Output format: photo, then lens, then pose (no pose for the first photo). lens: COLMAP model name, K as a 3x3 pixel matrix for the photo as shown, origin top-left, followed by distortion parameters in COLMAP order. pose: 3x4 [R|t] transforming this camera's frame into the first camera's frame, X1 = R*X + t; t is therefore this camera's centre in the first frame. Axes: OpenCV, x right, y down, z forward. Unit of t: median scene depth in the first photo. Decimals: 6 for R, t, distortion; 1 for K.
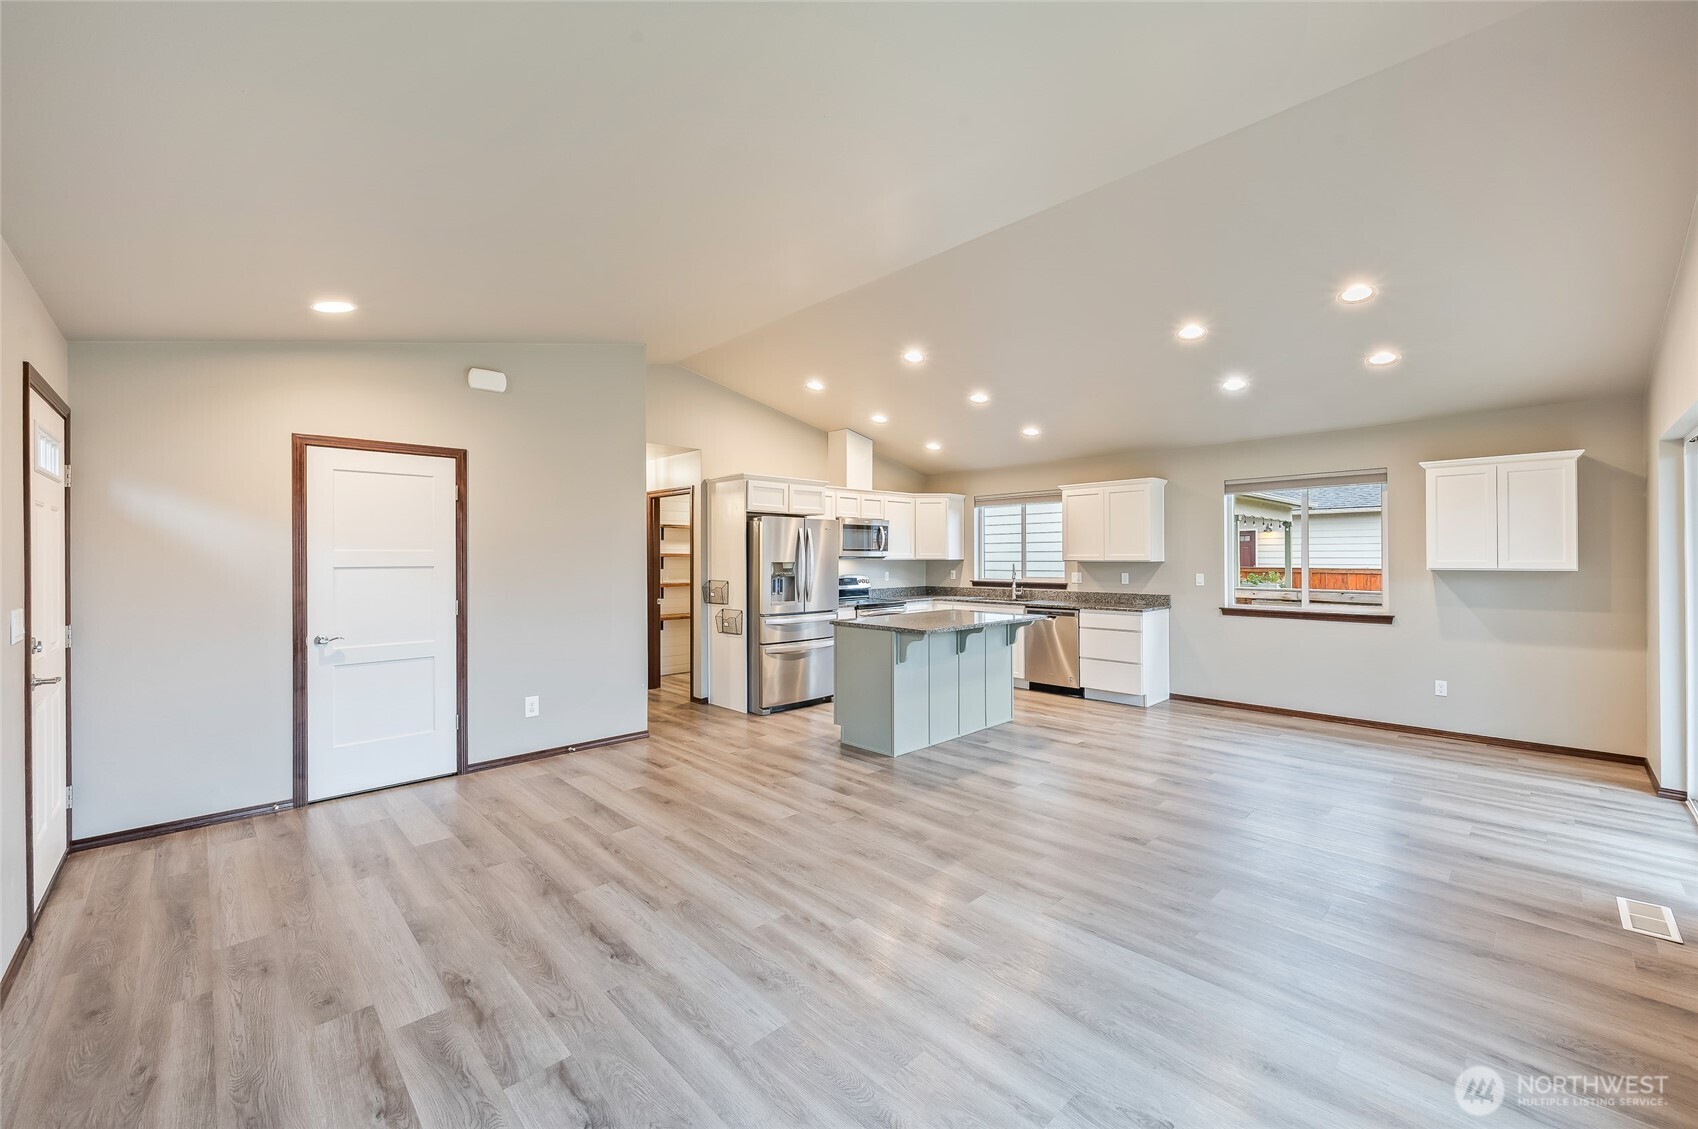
lens RADIAL K [[674.6, 0, 840.3], [0, 674.6, 555.6], [0, 0, 1]] dist [0.000063, -0.000717]
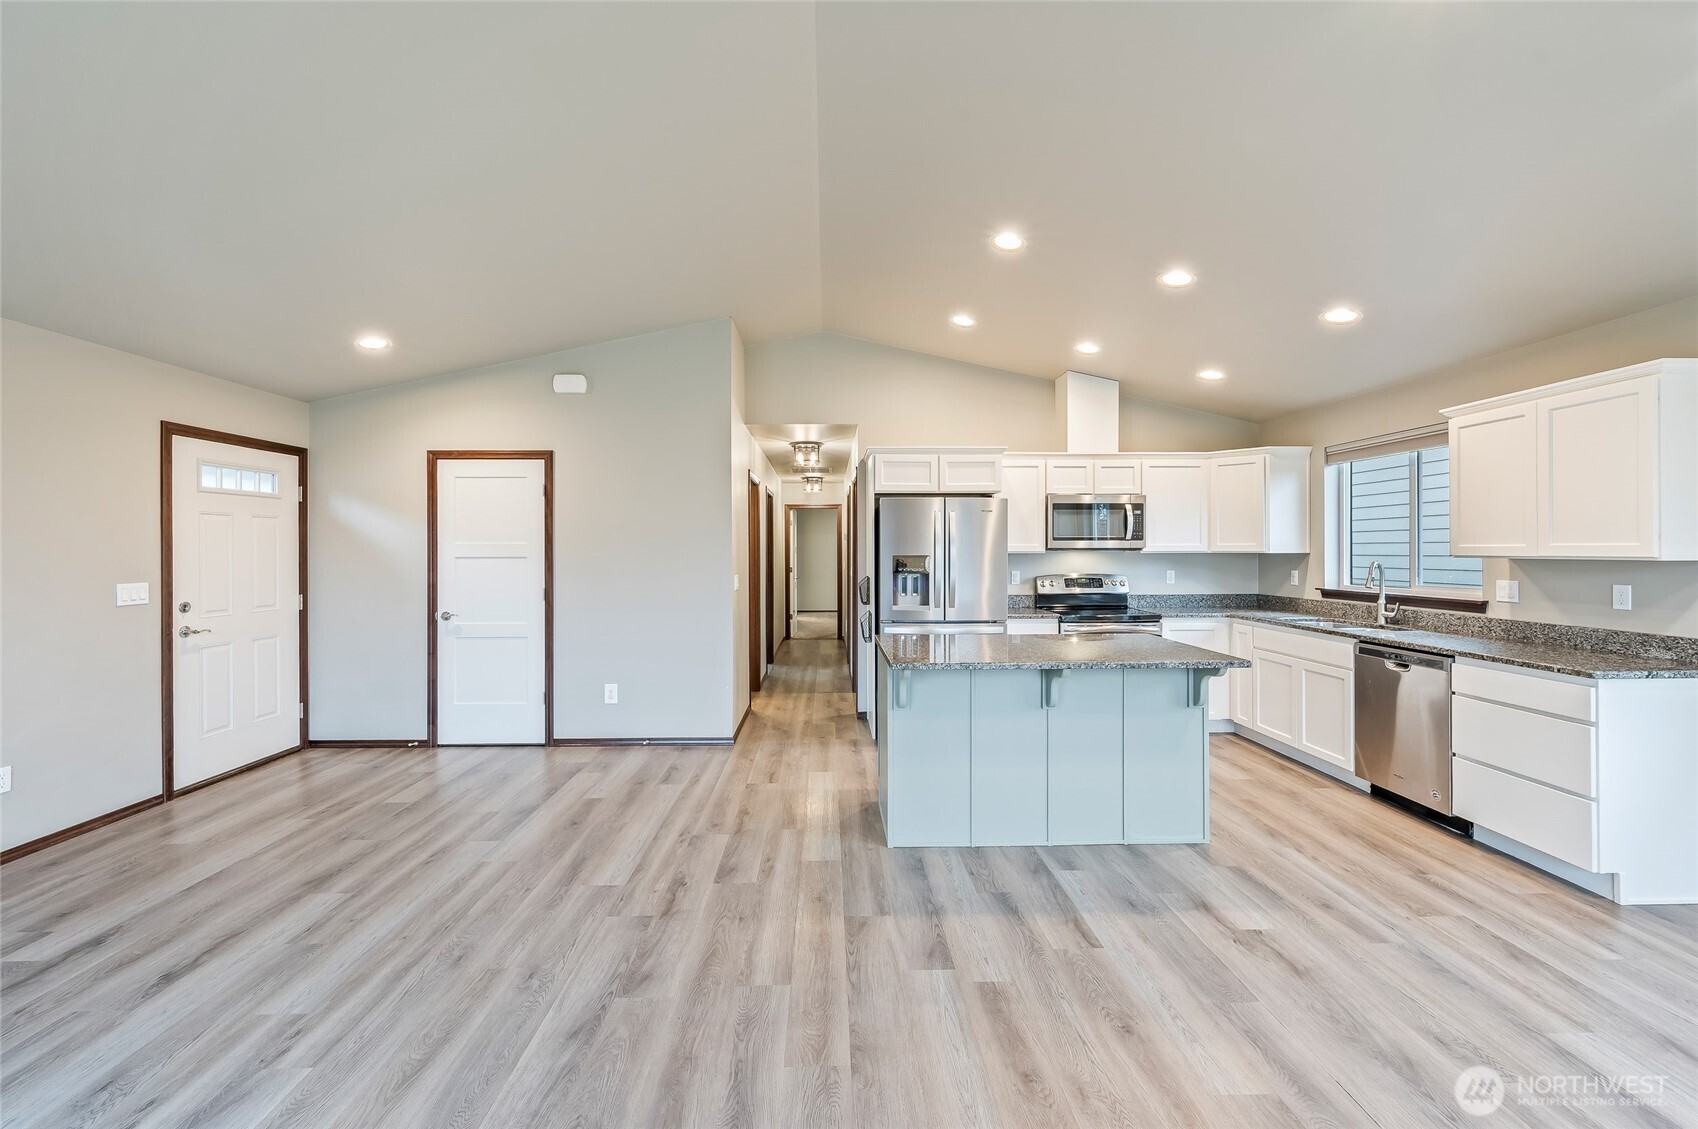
lens RADIAL K [[674.6, 0, 842.4], [0, 674.6, 551.5], [0, 0, 1]] dist [0.000063, -0.000717]
pose [[0.741088, 0.003988, -0.671396, 0.471155], [0.000978, 0.999975, 0.007019, -0.000462], [0.671407, -0.005858, 0.741066, 0.449575]]
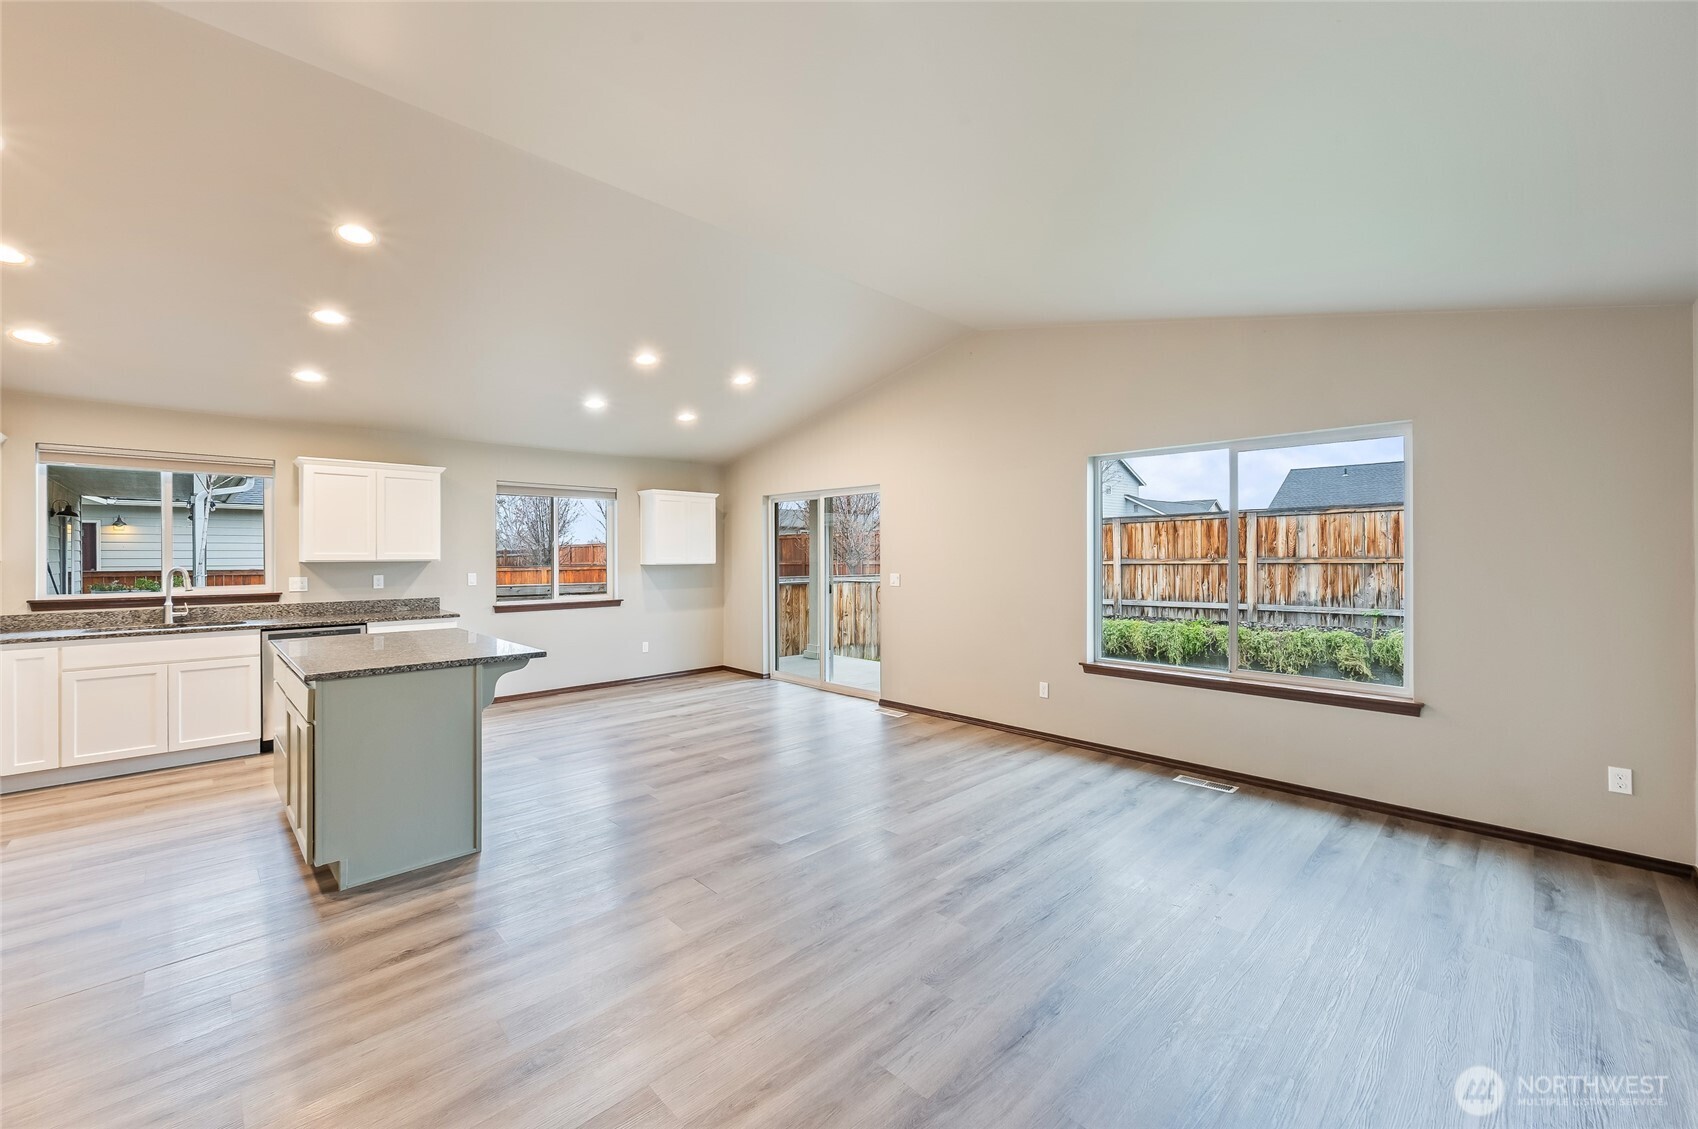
lens RADIAL K [[674.6, 0, 848.1], [0, 674.6, 552.3], [0, 0, 1]] dist [0.000063, -0.000717]
pose [[-0.016502, 0.007328, 0.999837, -0.573445], [-0.000494, 0.999973, -0.007338, 0.004548], [-0.999864, -0.000615, -0.016498, 0.611240]]
